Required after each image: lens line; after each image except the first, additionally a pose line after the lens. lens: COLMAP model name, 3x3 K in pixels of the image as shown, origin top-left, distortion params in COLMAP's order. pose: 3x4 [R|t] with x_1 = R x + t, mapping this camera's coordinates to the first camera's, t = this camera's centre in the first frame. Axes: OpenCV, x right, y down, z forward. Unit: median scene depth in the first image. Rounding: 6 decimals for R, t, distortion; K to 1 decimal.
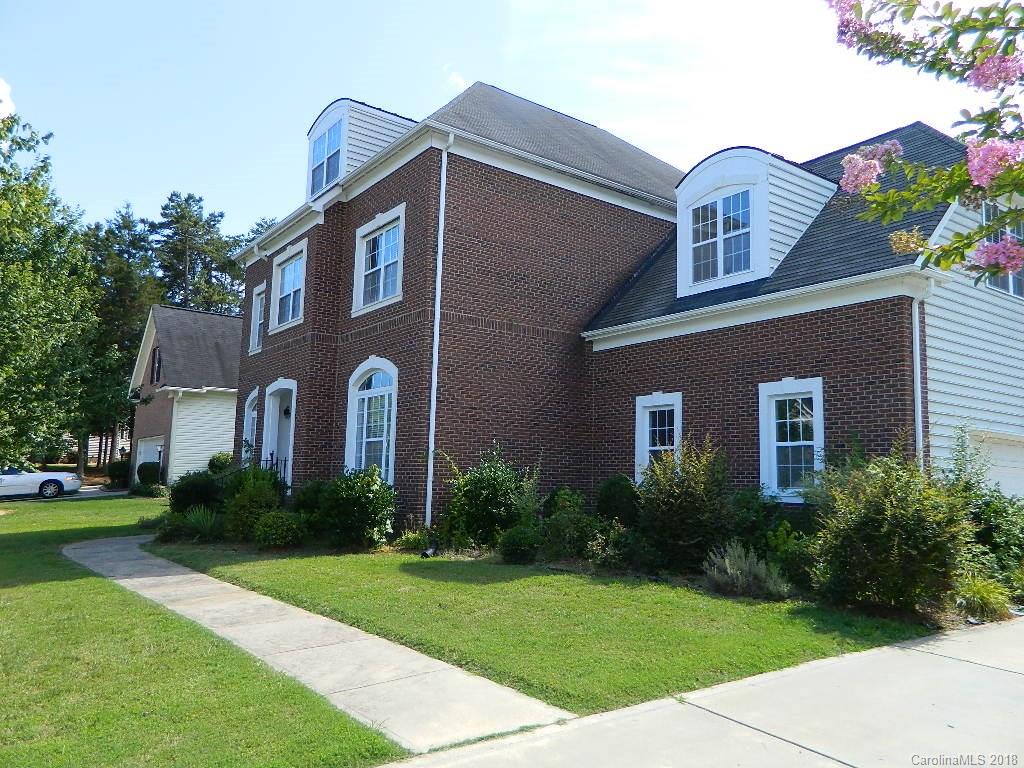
lens RADIAL K [[769.7, 0, 512.0], [0, 769.7, 384.0], [0, 0, 1]] dist [0.024833, 0.001692]
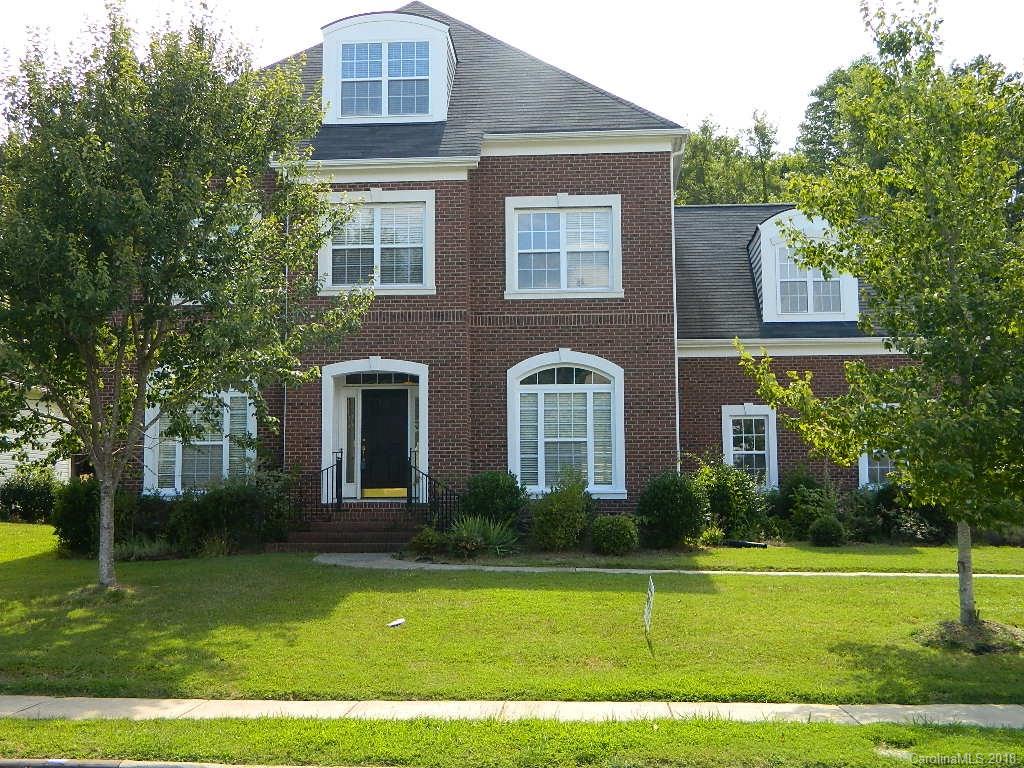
lens RADIAL K [[1214.6, 0, 512.0], [0, 1214.6, 384.0], [0, 0, 1]] dist [-0.008766, -0.006467]
pose [[0.647017, 0.059804, 0.760126, -1.288787], [-0.070992, 0.997314, -0.018037, 0.034537], [-0.759163, -0.042293, 0.649525, 0.105801]]
